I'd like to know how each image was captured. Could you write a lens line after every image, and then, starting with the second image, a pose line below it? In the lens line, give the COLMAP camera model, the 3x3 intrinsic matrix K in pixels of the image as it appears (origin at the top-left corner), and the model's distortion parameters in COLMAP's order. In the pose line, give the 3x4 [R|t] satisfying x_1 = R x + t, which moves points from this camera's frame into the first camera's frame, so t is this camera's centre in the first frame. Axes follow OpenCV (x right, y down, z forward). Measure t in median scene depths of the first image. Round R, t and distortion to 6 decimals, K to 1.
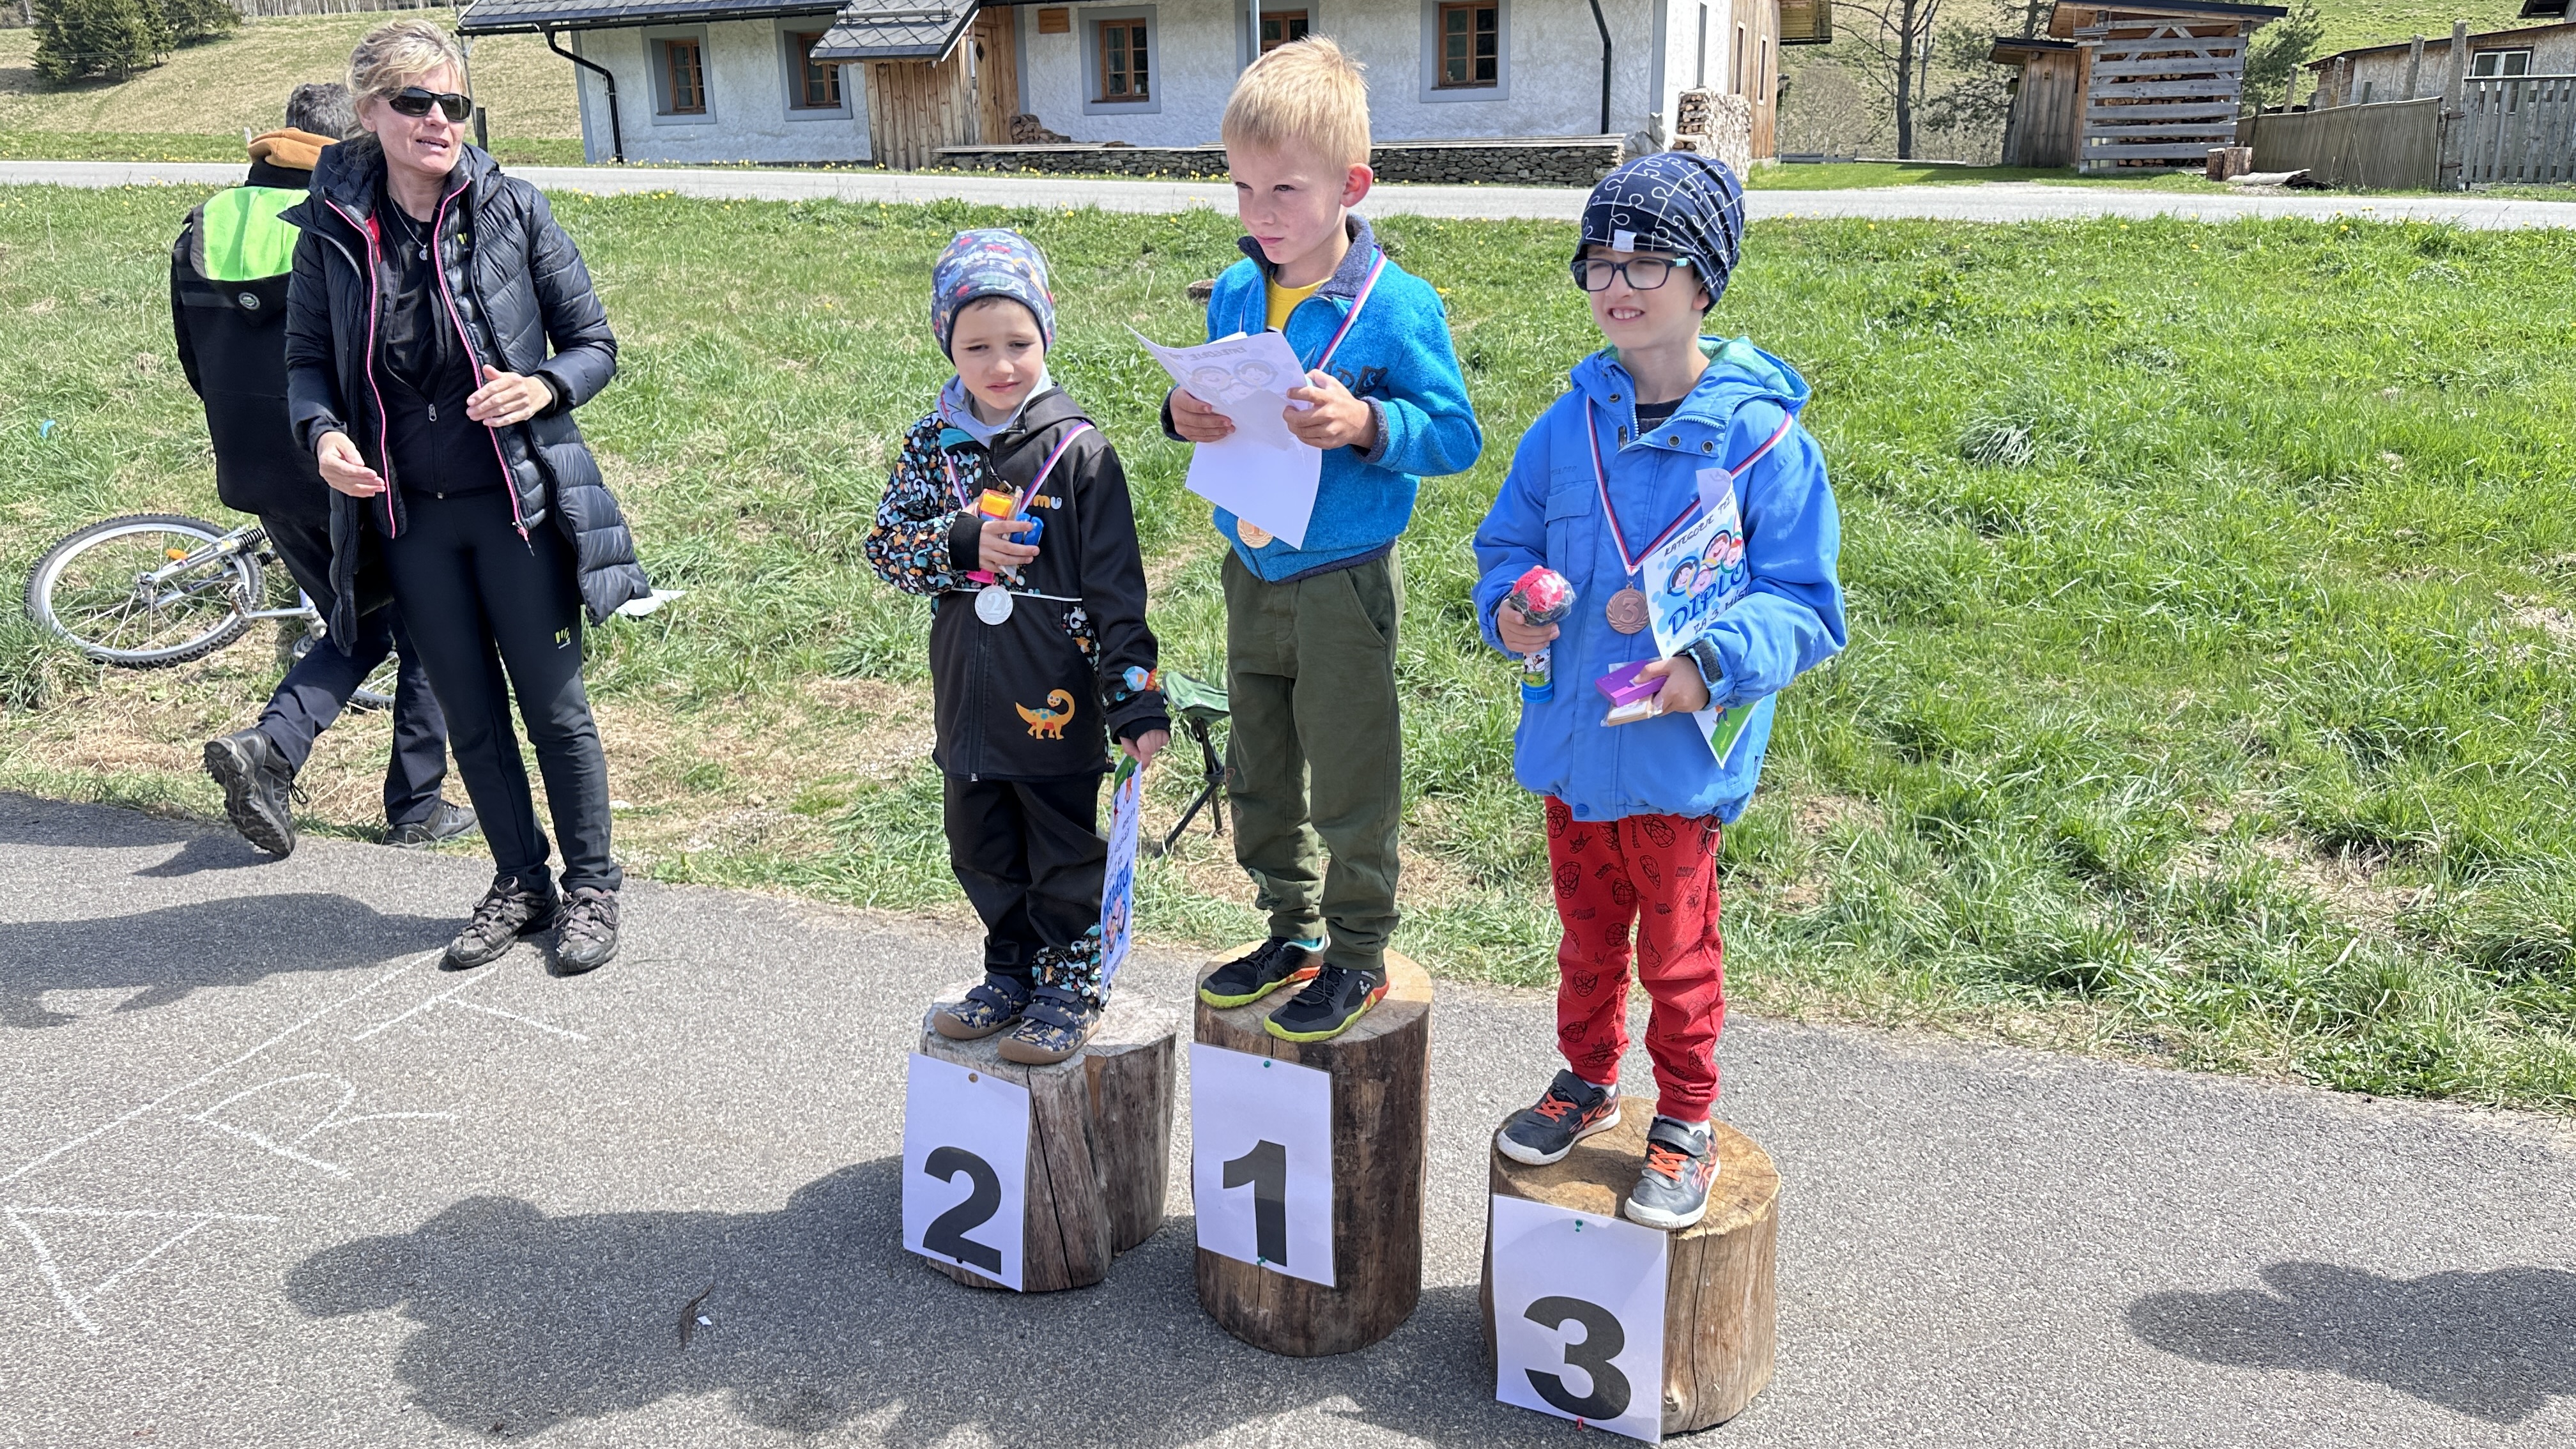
lens RADIAL K [[1909.8, 0, 1288.0], [0, 1909.8, 724.5], [0, 0, 1]] dist [0.091549, -0.089965]
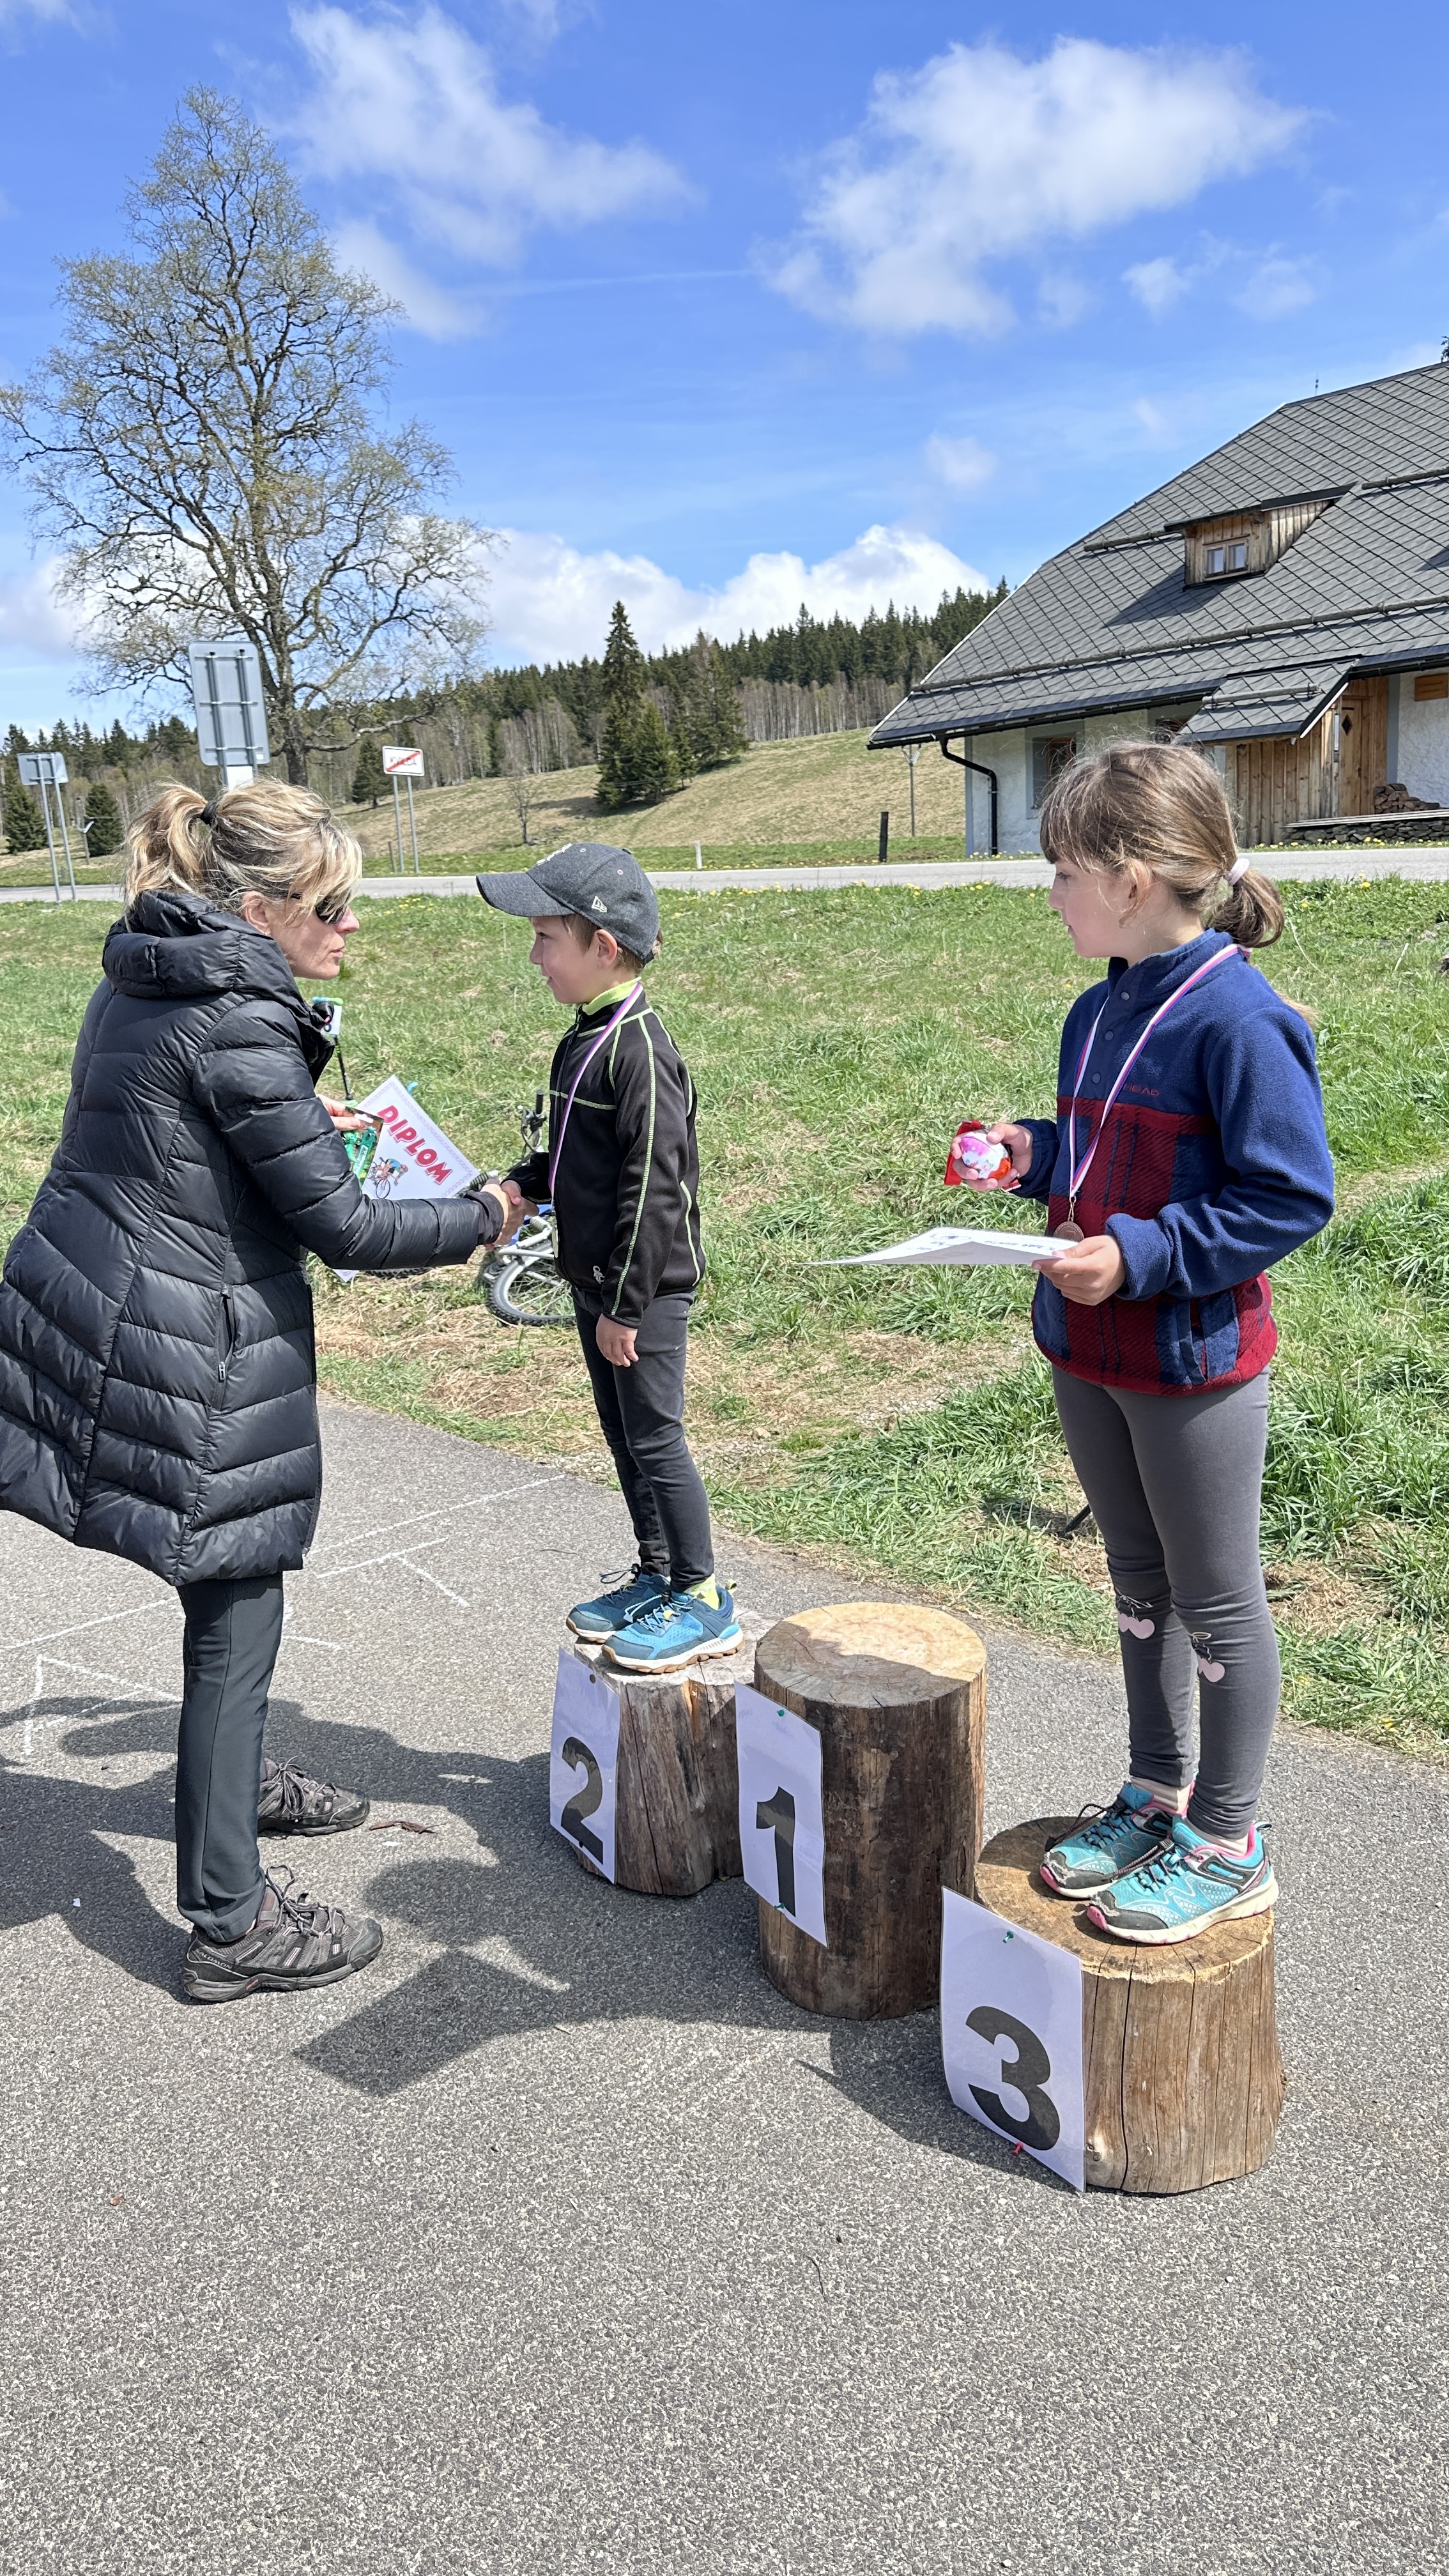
lens RADIAL K [[1909.8, 0, 724.5], [0, 1909.8, 1288.0], [0, 0, 1]] dist [0.091549, -0.089965]
pose [[0.868834, 0.076055, -0.489228, 0.210395], [-0.102531, 0.994349, -0.027508, -0.010215], [0.484371, 0.074061, 0.871722, 0.025785]]
